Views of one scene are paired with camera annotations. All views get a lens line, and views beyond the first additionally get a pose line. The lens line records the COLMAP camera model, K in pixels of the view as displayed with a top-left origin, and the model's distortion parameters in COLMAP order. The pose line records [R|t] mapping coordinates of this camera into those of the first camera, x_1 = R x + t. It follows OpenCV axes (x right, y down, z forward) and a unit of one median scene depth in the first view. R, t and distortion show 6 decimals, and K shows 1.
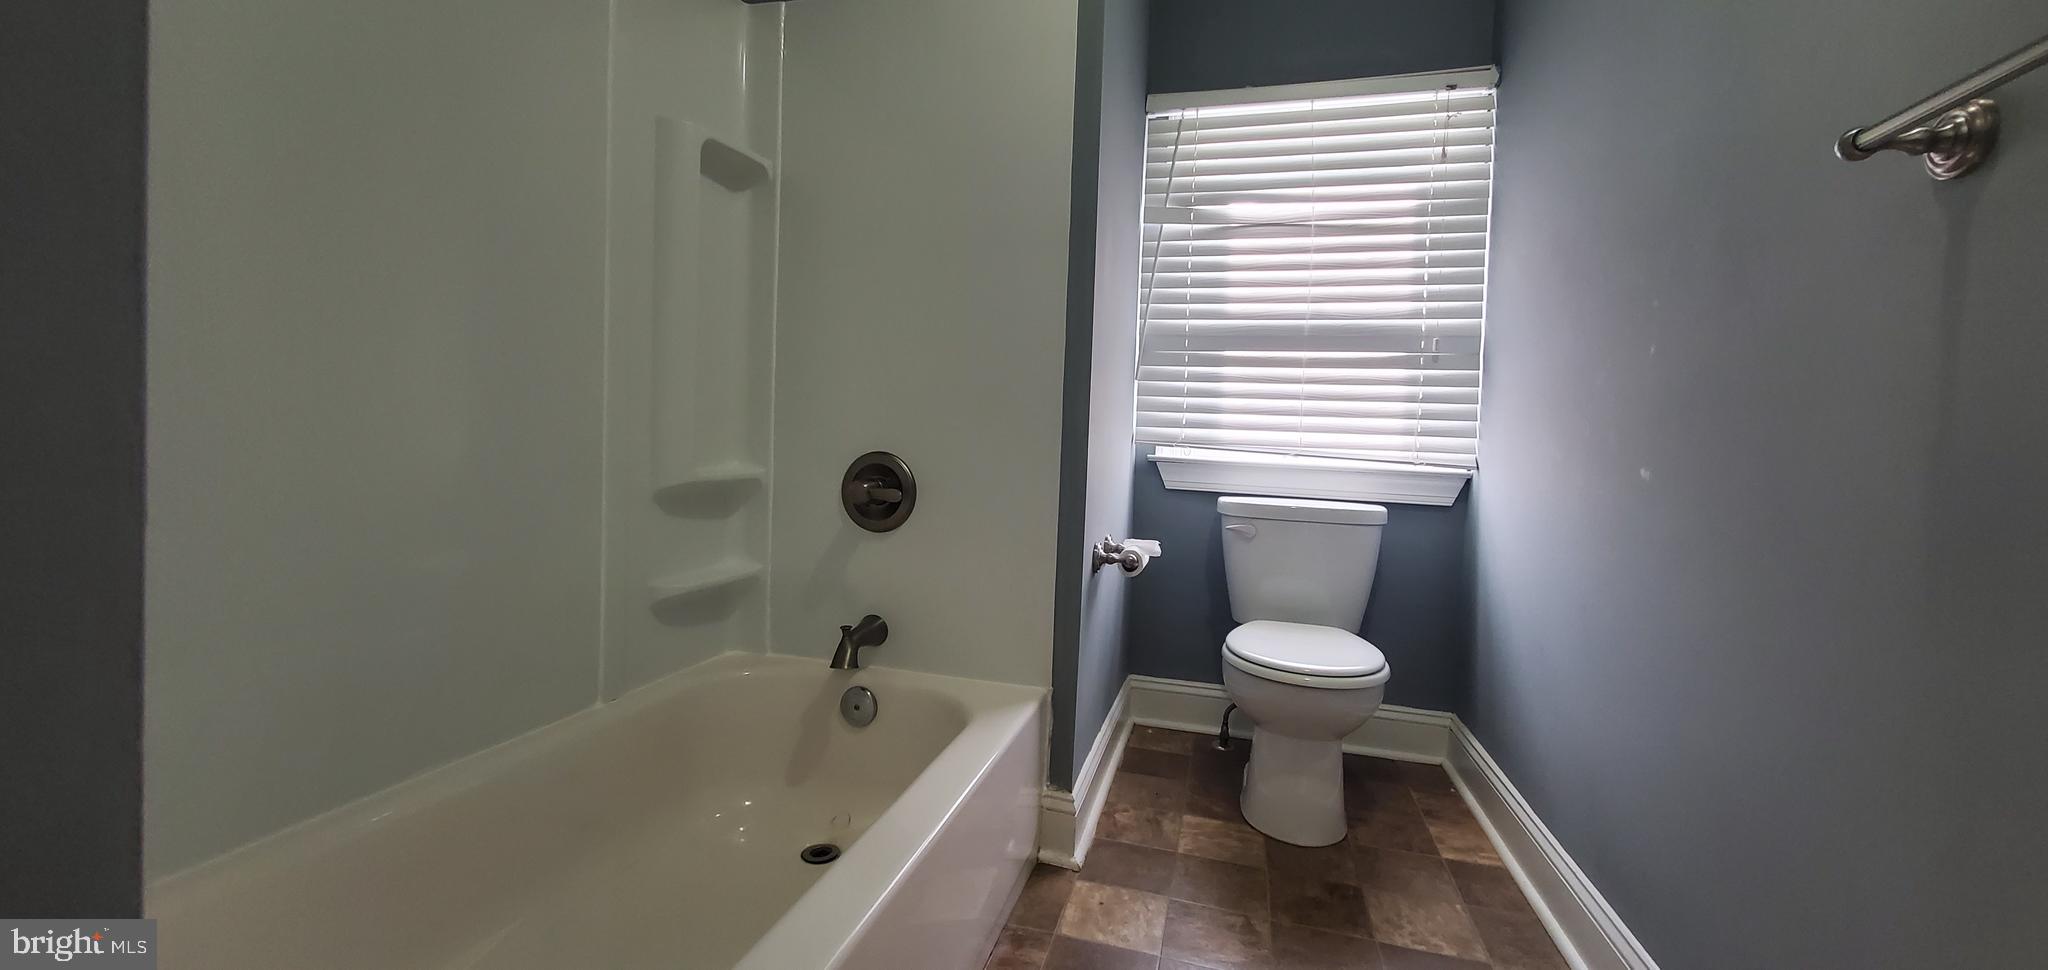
lens RADIAL K [[813.5, 0, 995.4], [0, 813.5, 459.4], [0, 0, 1]] dist [-0.013207, -0.000357]
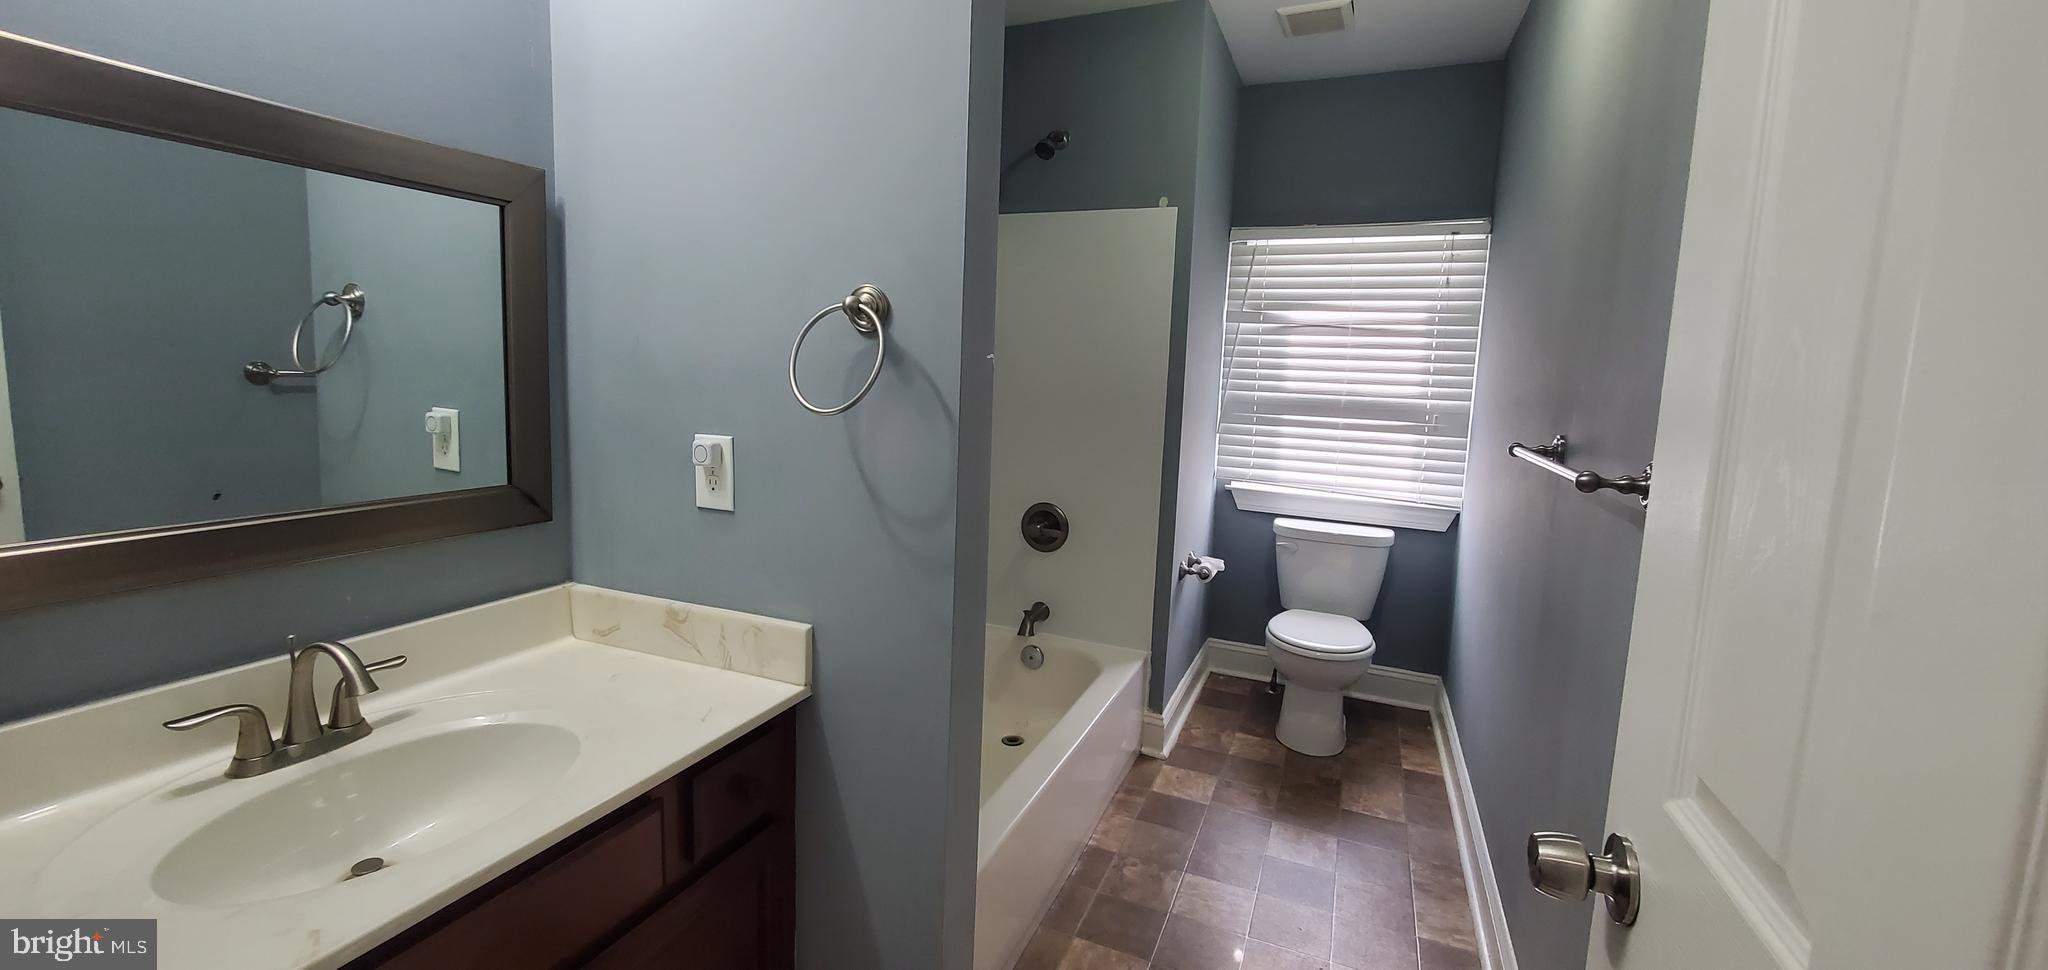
lens RADIAL K [[809.7, 0, 987.4], [0, 809.7, 463.4], [0, 0, 1]] dist [-0.020993, -0.000121]
pose [[0.989976, 0.012773, -0.140656, -0.026422], [-0.000325, 0.996105, 0.088173, -0.191823], [0.141235, -0.087243, 0.986124, -0.493890]]
